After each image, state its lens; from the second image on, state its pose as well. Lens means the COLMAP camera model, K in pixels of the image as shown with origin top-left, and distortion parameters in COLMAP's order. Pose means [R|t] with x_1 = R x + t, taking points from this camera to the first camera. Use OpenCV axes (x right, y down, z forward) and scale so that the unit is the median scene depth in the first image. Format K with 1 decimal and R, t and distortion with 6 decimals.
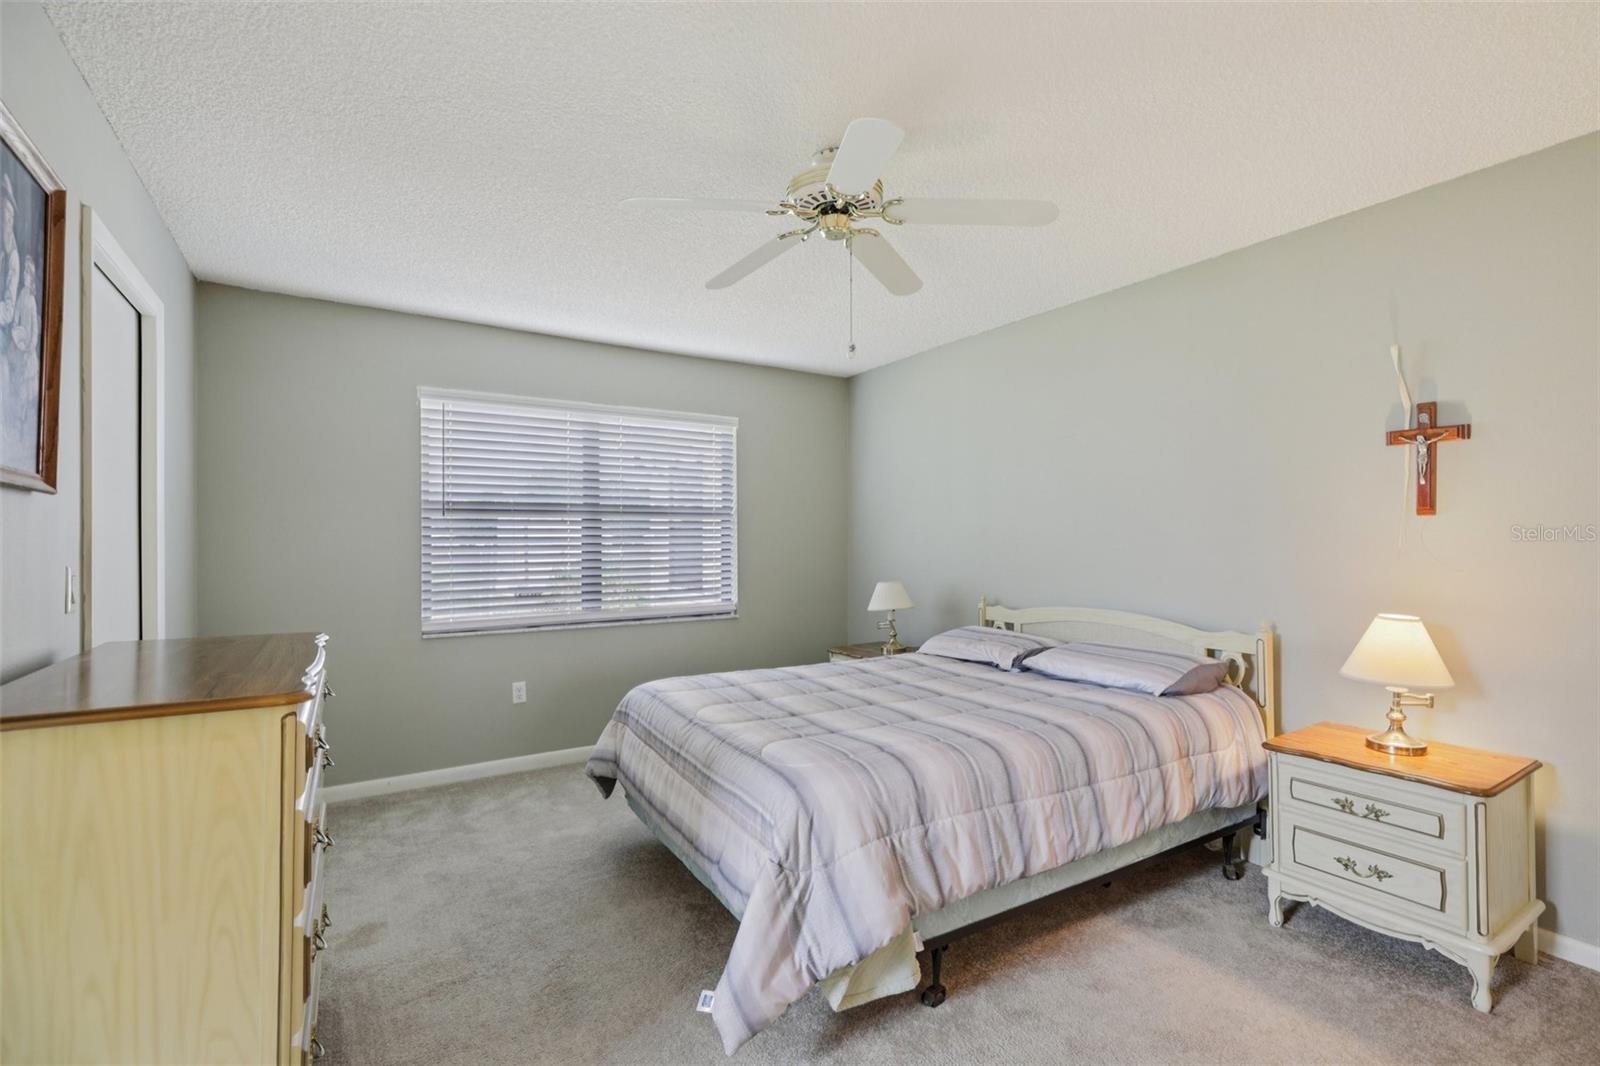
lens RADIAL K [[724.0, 0, 803.0], [0, 724.0, 534.2], [0, 0, 1]] dist [0.001763, 0.000465]
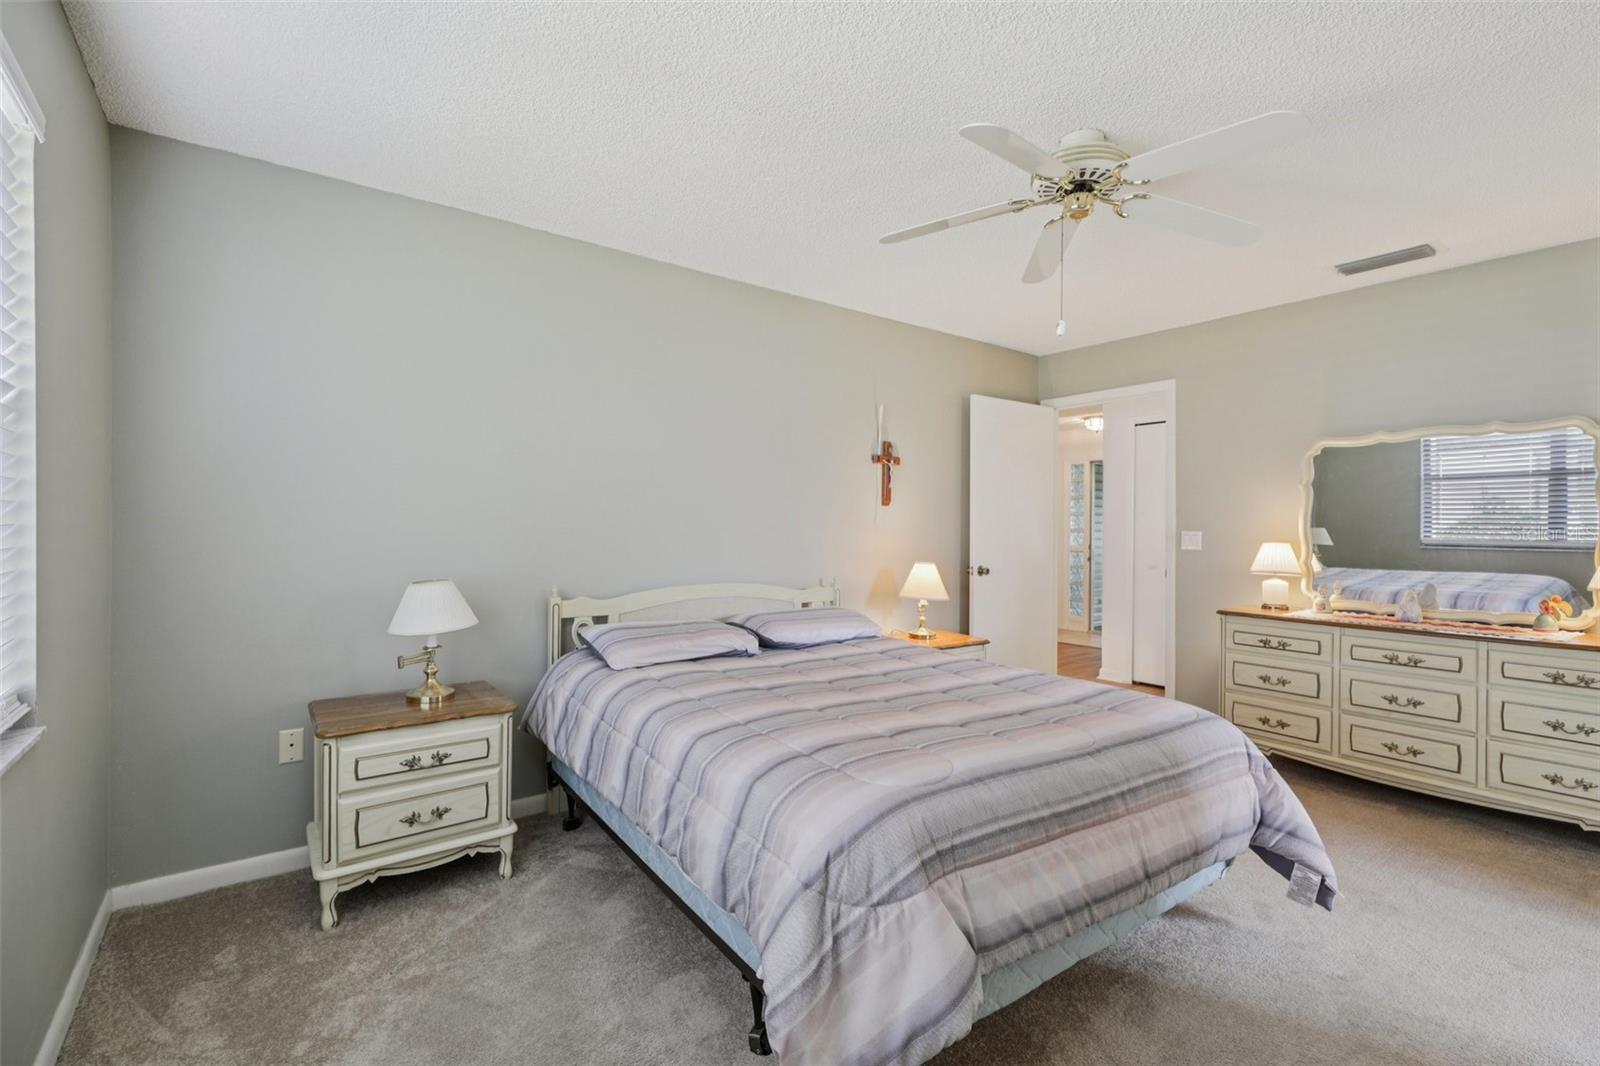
lens RADIAL K [[713.5, 0, 804.7], [0, 713.5, 527.5], [0, 0, 1]] dist [0.000561, 0.000281]
pose [[-0.099653, -0.012155, 0.994948, -0.912205], [-0.022281, 0.999702, 0.009982, 0.016513], [-0.994773, -0.021174, -0.099894, 1.450999]]
